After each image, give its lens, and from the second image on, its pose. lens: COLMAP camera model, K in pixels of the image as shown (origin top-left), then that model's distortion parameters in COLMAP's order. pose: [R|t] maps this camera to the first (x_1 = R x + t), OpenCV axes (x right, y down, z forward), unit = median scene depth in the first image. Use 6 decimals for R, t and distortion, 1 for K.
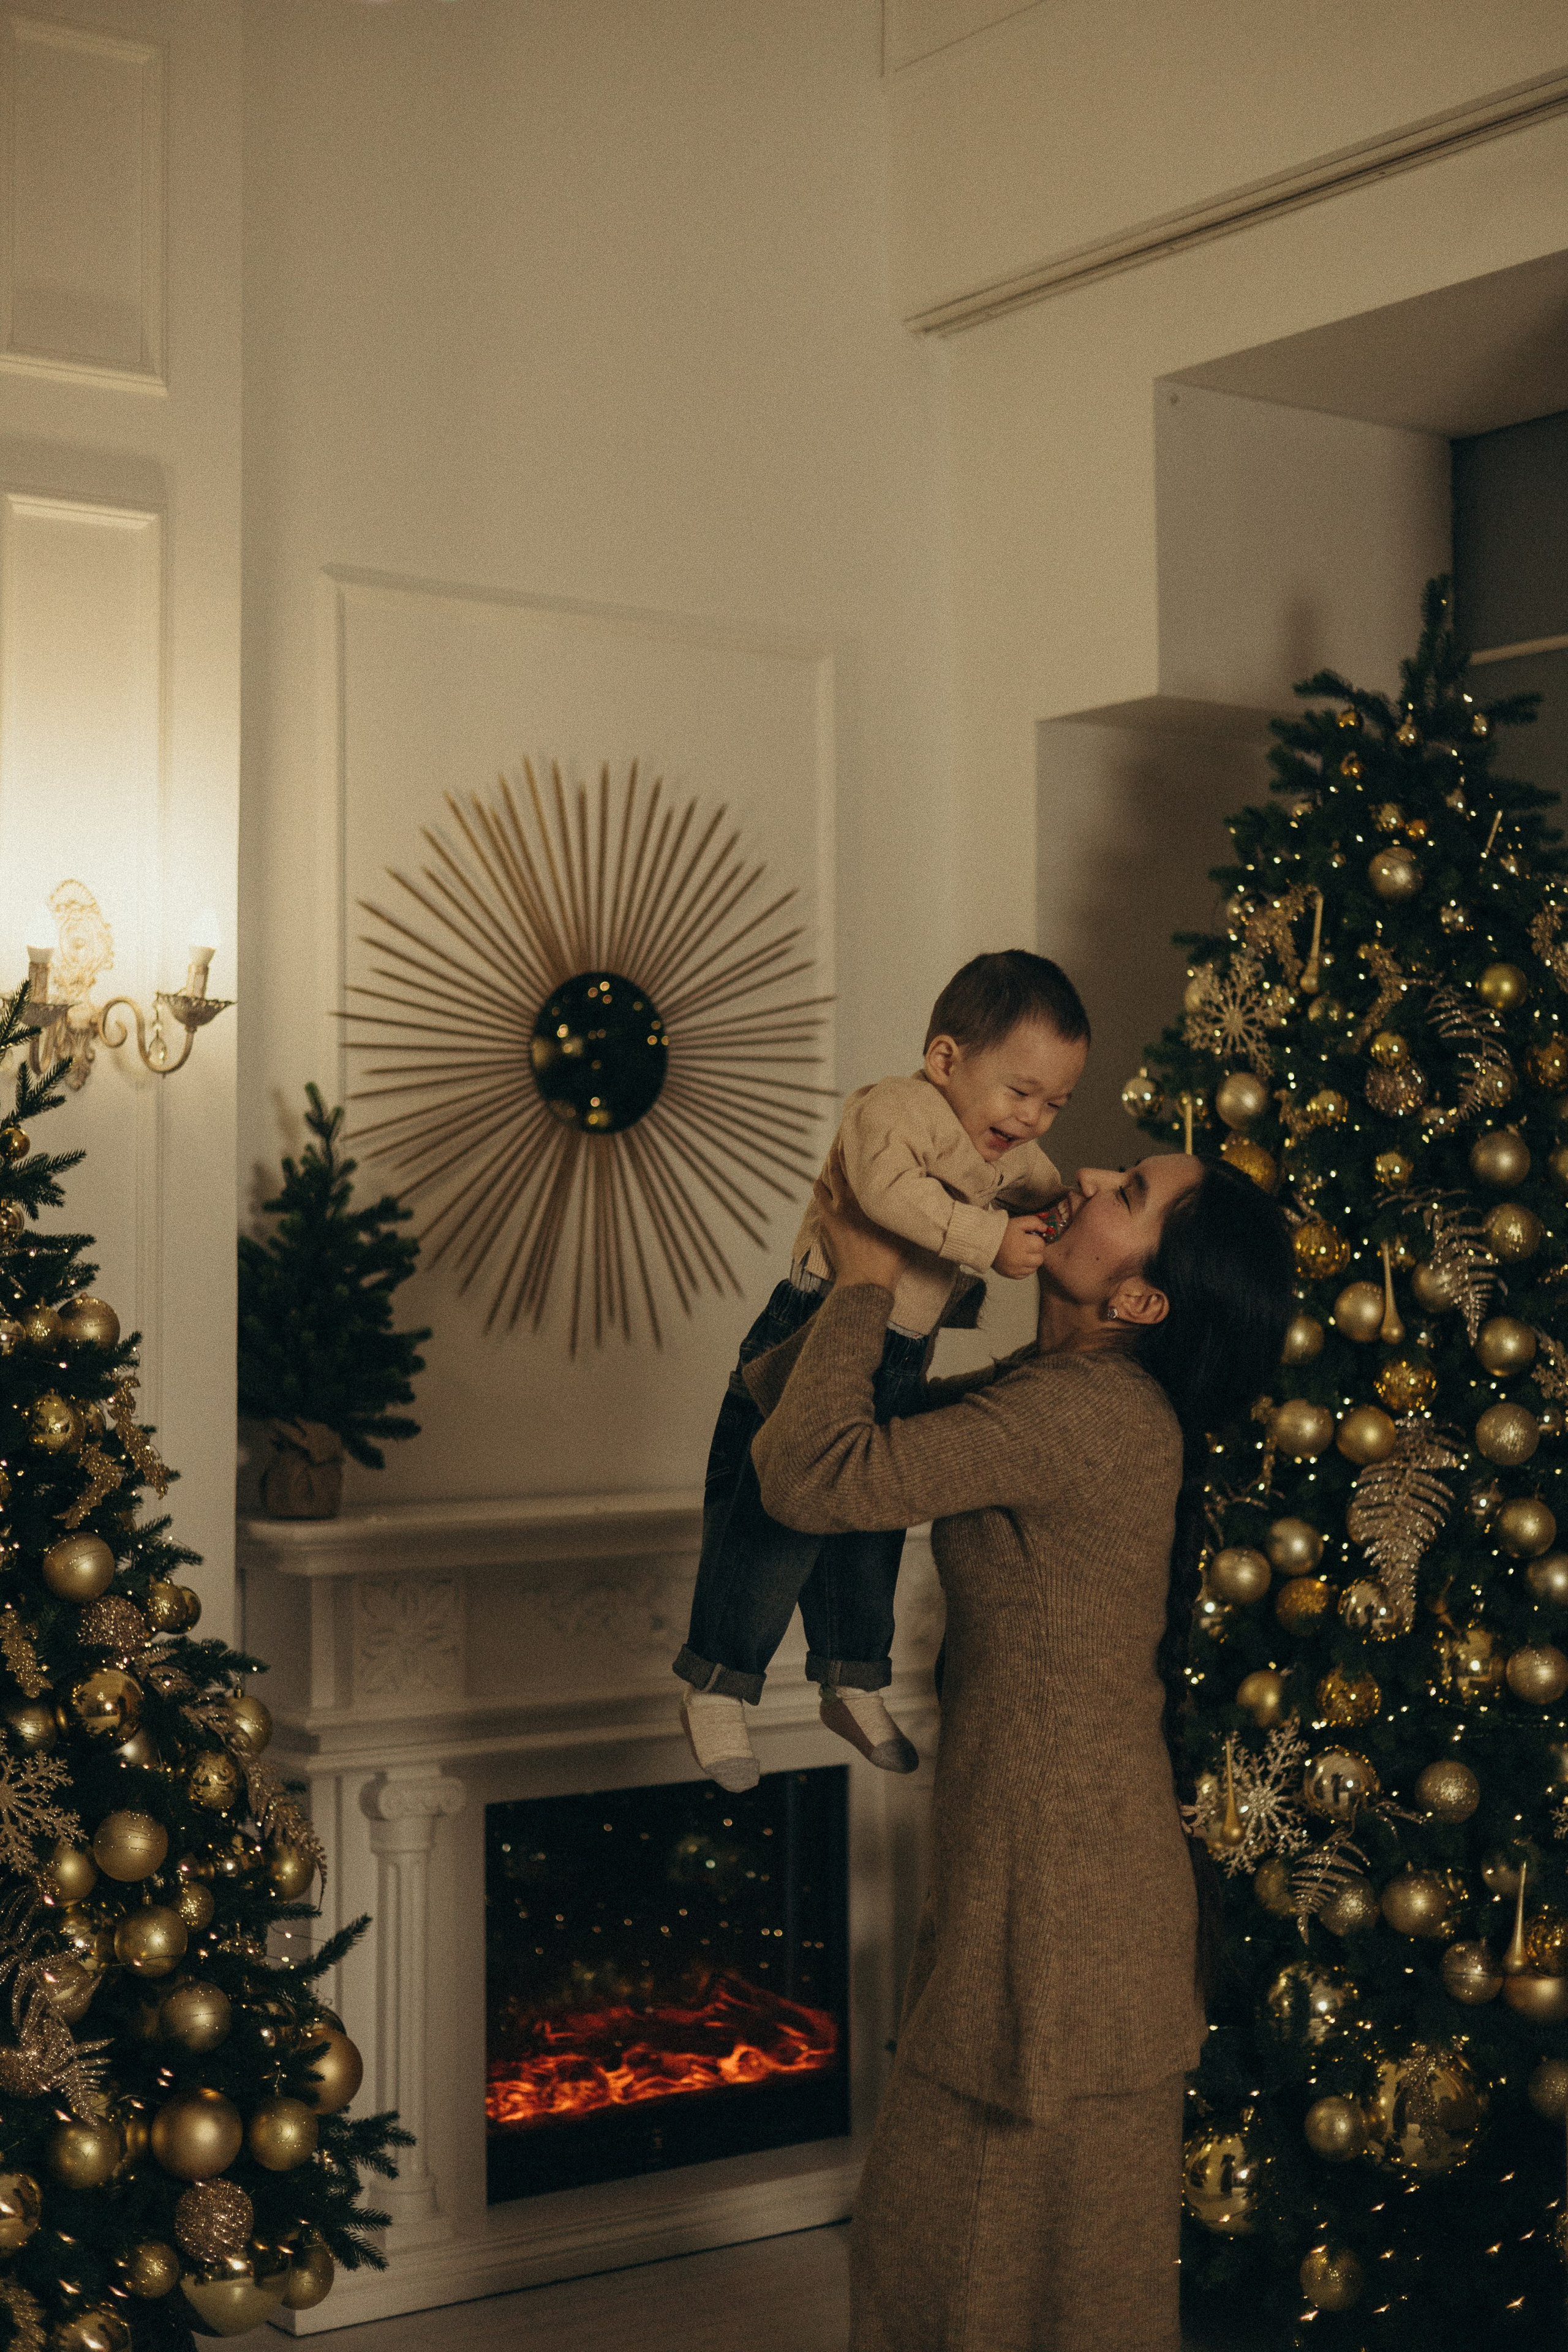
lens RADIAL K [[3367.1, 0, 782.6], [0, 3367.1, 1122.4], [0, 0, 1]] dist [0.001661, 0.014941]
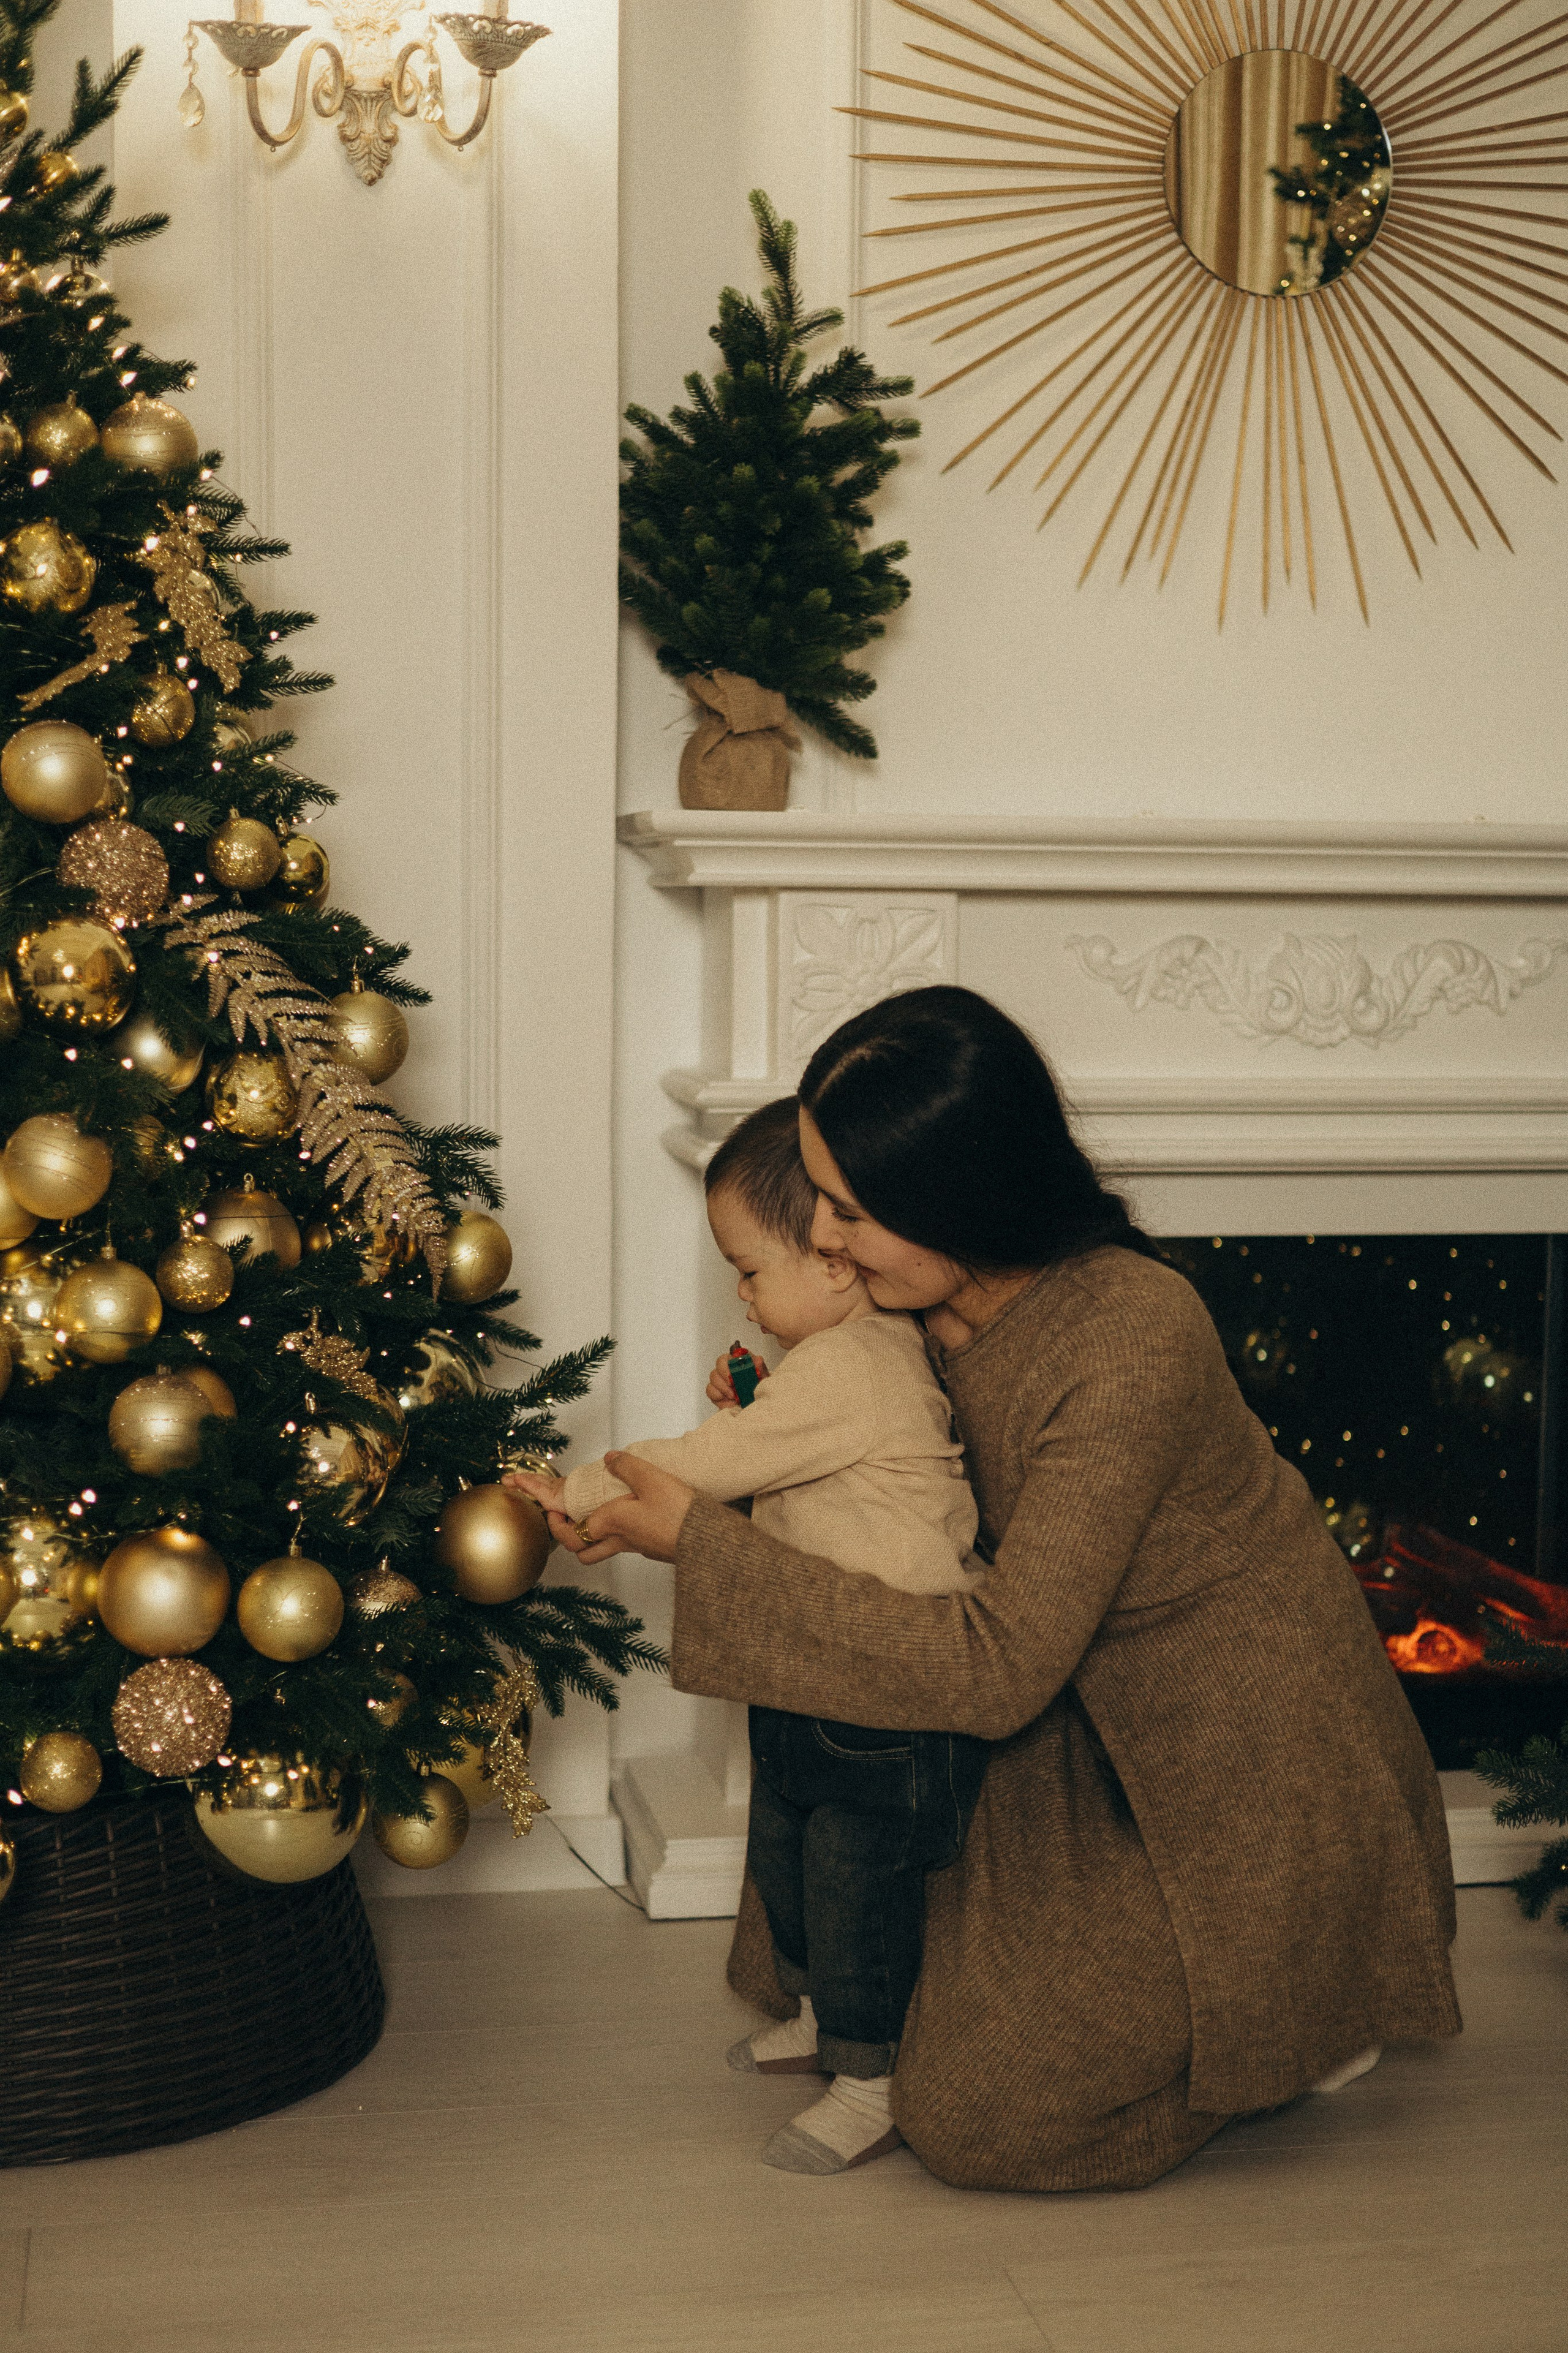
lens RADIAL K [[3587.0, 0, 784.0], [0, 3587.0, 1176.5], [0, 0, 1]] dist [0.021376, -0.013080]
pose [[0.906705, 0.052898, -0.418435, 0.183770], [0.002103, 0.991524, 0.129905, 0.092874], [0.421760, -0.118666, 0.898909, 0.310181]]
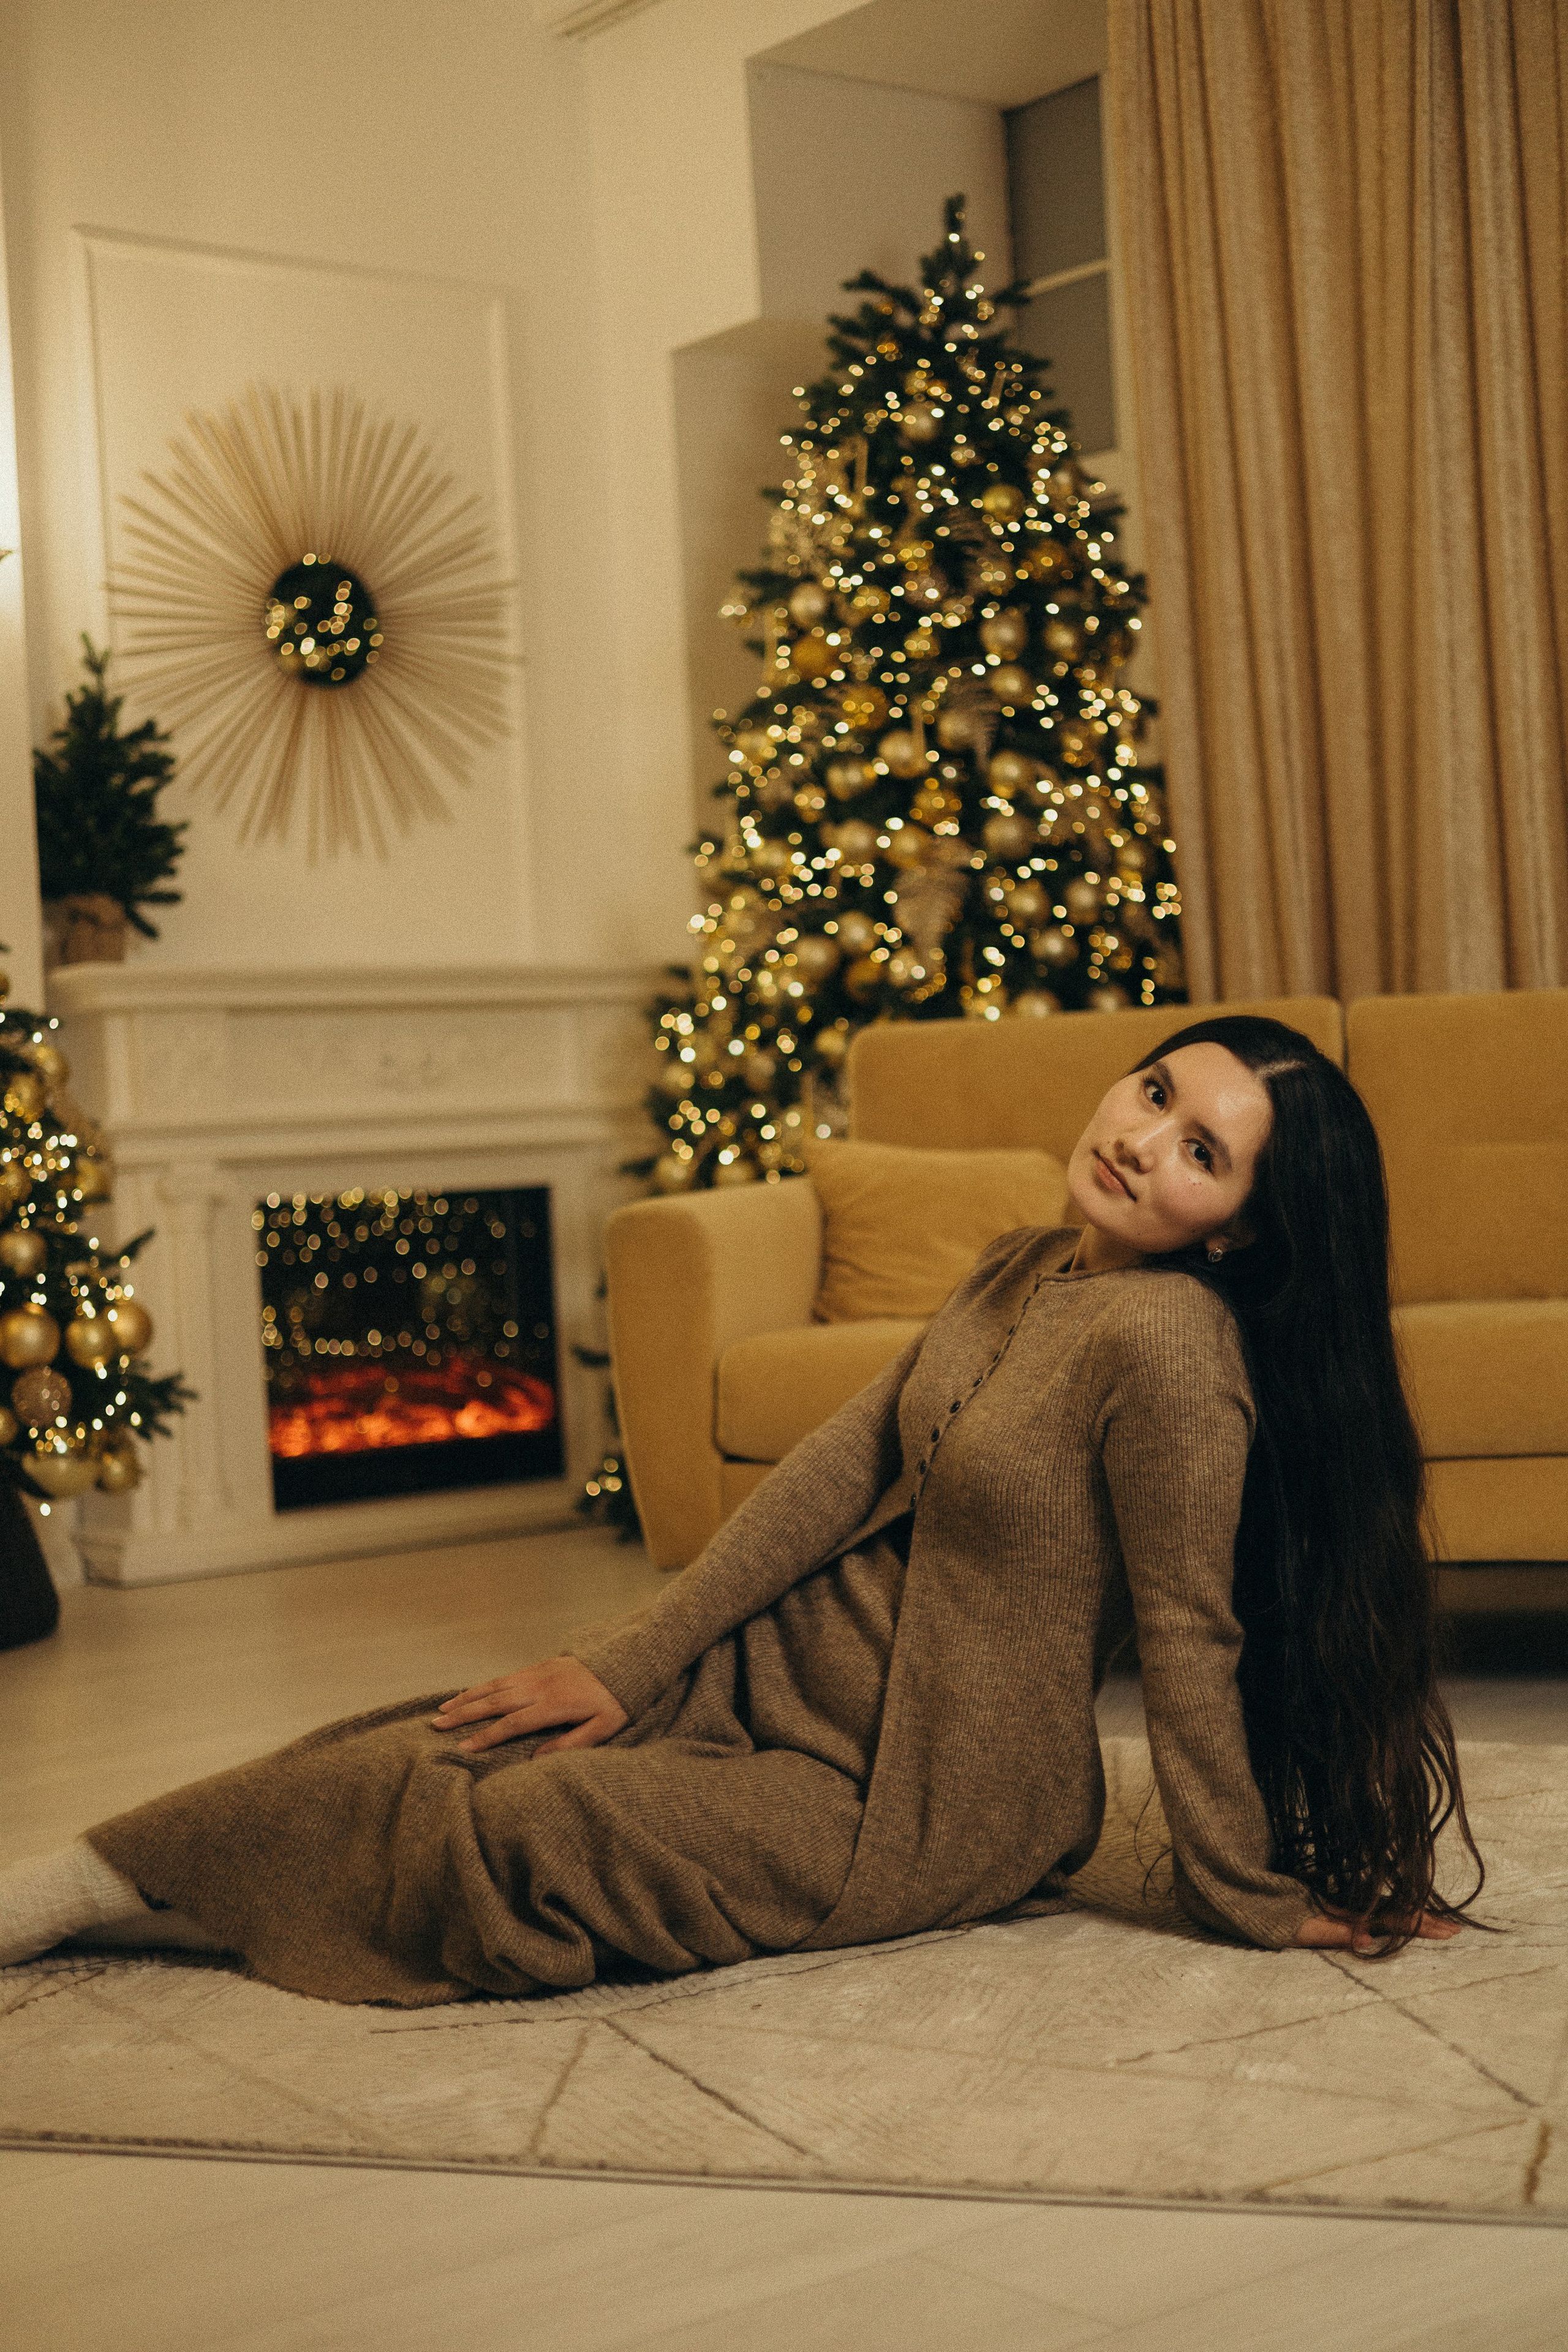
lens RADIAL K [[3367.1, 0, 782.6], [0, 3367.1, 1122.4], [0, 0, 1]] dist [0.001661, 0.014941]
pose [[0.997997, -0.049052, 0.039956, 0.061843], [0.047342, 0.997966, 0.042689, 0.129670], [-0.041969, -0.040712, 0.998289, -0.280169]]
